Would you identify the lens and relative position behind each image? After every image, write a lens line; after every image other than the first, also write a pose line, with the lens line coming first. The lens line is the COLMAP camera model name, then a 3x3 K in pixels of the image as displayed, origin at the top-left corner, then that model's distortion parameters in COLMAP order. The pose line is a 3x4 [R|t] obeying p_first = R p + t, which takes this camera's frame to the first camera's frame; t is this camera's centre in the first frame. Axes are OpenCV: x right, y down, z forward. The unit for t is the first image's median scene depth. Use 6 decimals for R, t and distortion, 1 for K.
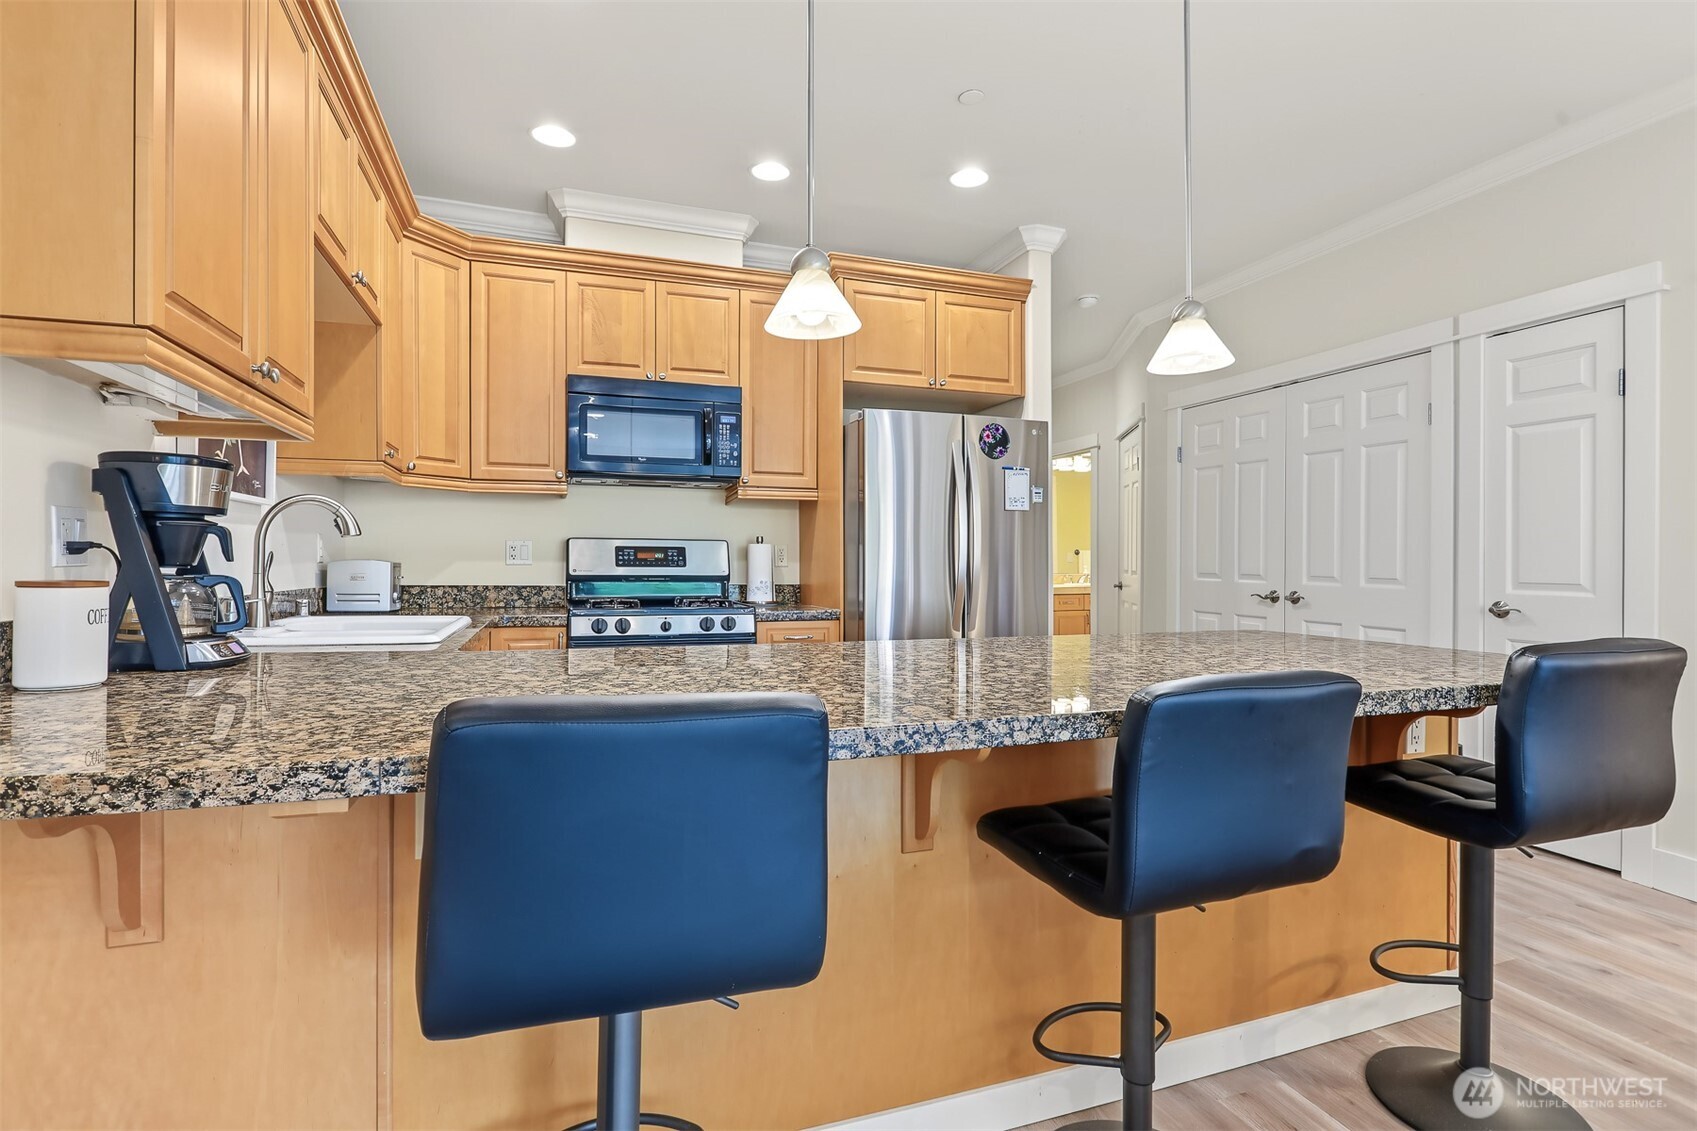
lens RADIAL K [[816.5, 0, 844.4], [0, 816.5, 562.0], [0, 0, 1]] dist [-0.009919, 0.000745]
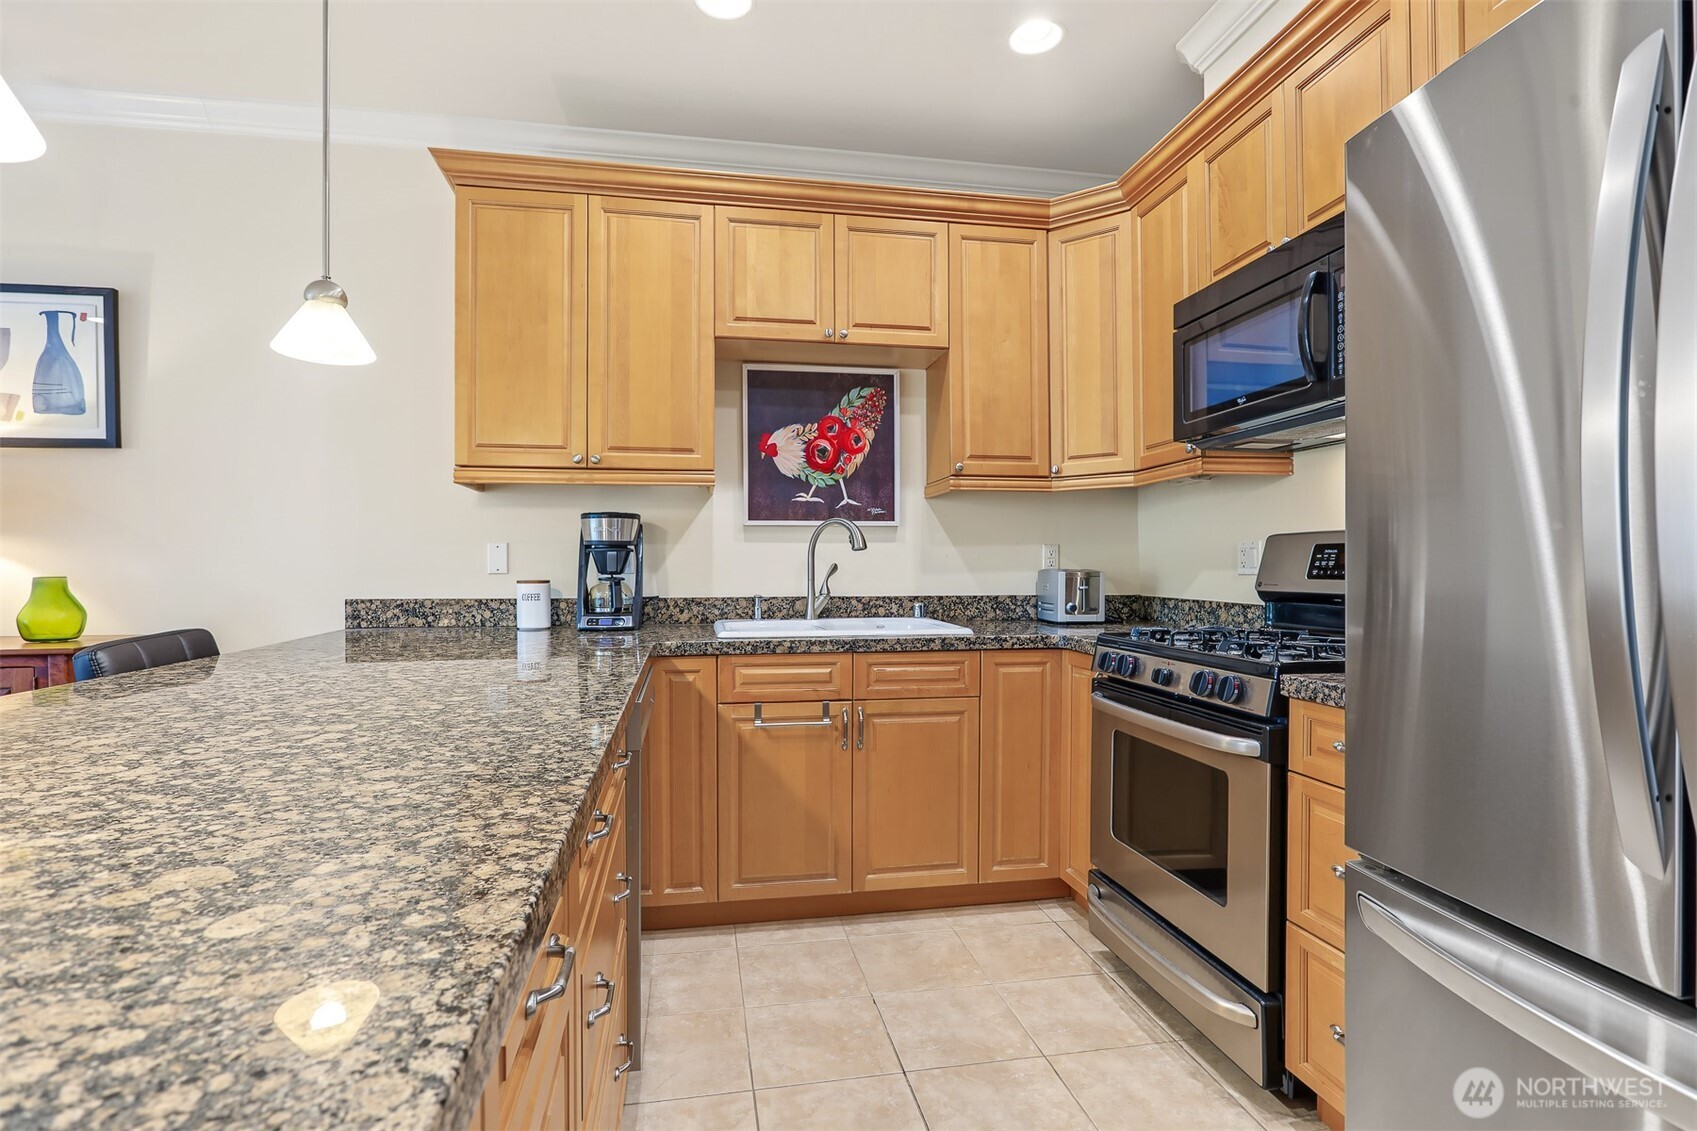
lens RADIAL K [[825.6, 0, 848.5], [0, 825.6, 565.5], [0, 0, 1]] dist [-0.001077, 0.000197]
pose [[-0.160114, -0.006506, -0.987077, 0.385008], [0.002408, 0.999973, -0.006982, -0.000605], [0.987096, -0.003495, -0.160094, 0.781937]]
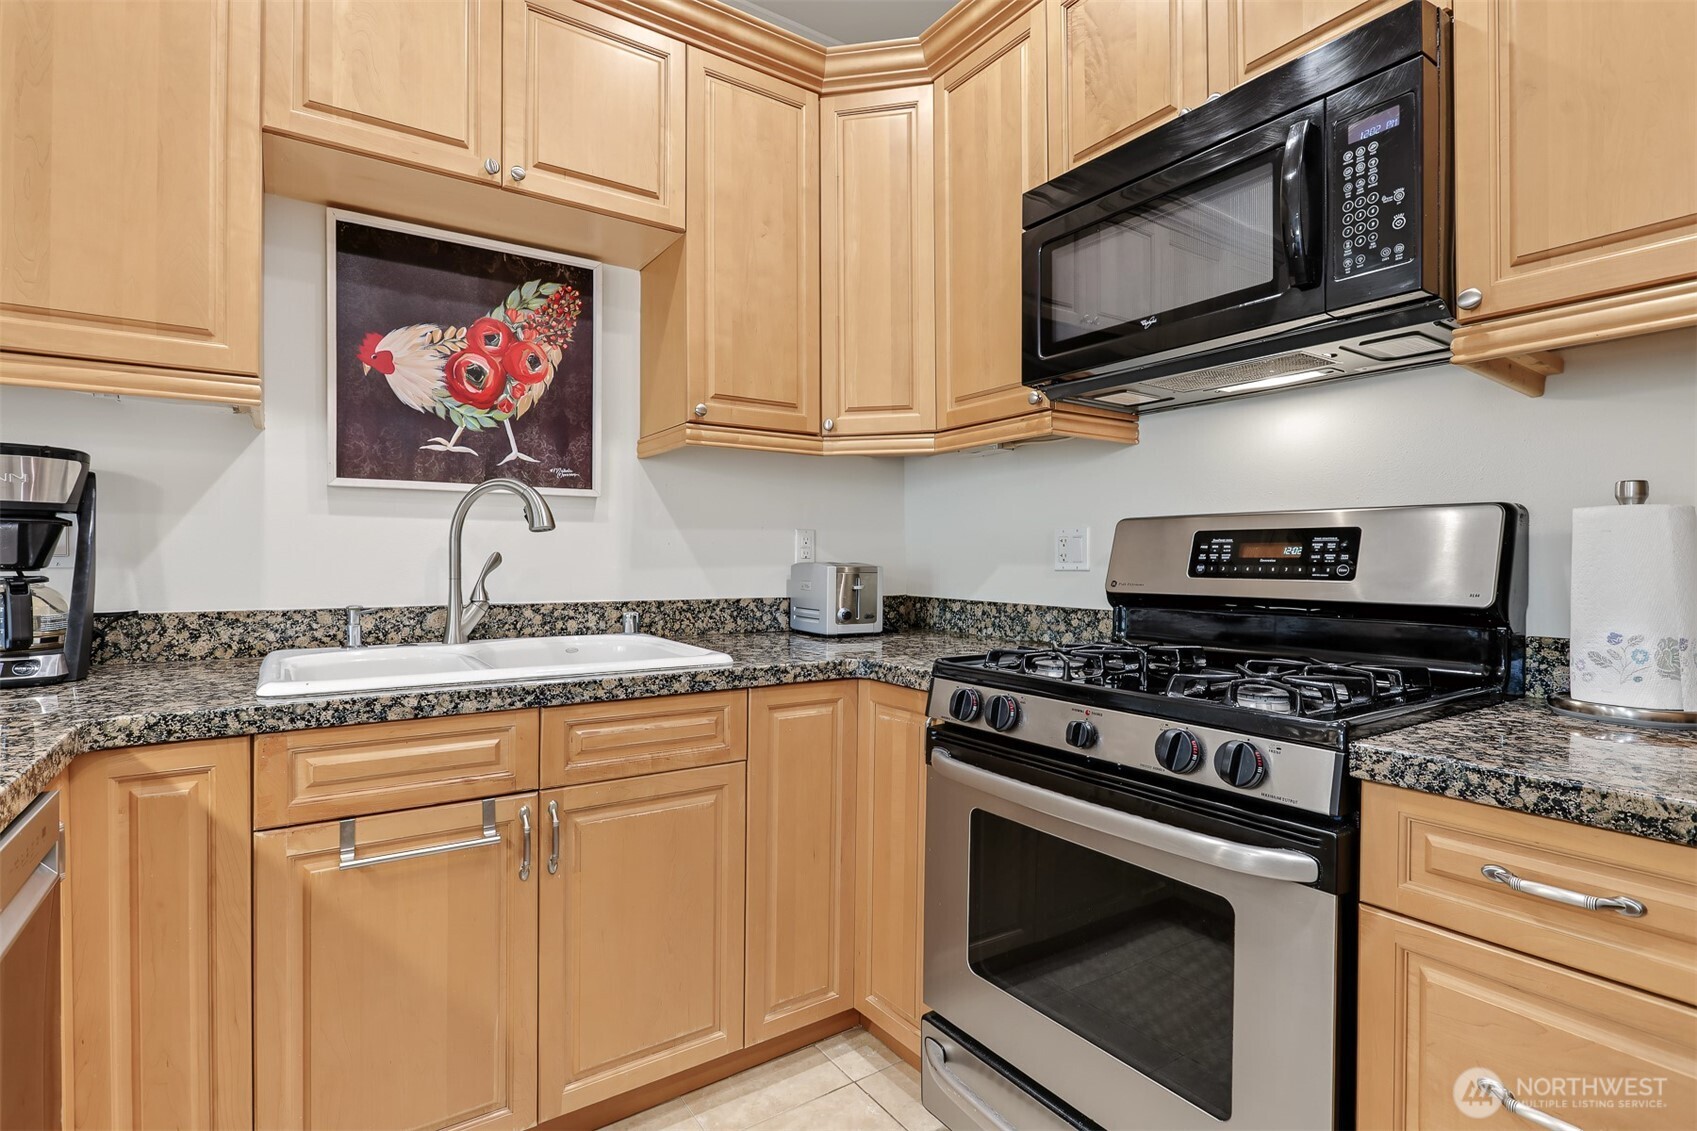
lens RADIAL K [[816.5, 0, 844.4], [0, 816.5, 562.0], [0, 0, 1]] dist [-0.009919, 0.000745]
pose [[0.251622, -0.001574, -0.967824, 0.113997], [-0.000717, 0.999998, -0.001812, -0.001644], [0.967825, 0.001150, 0.251620, 0.716883]]
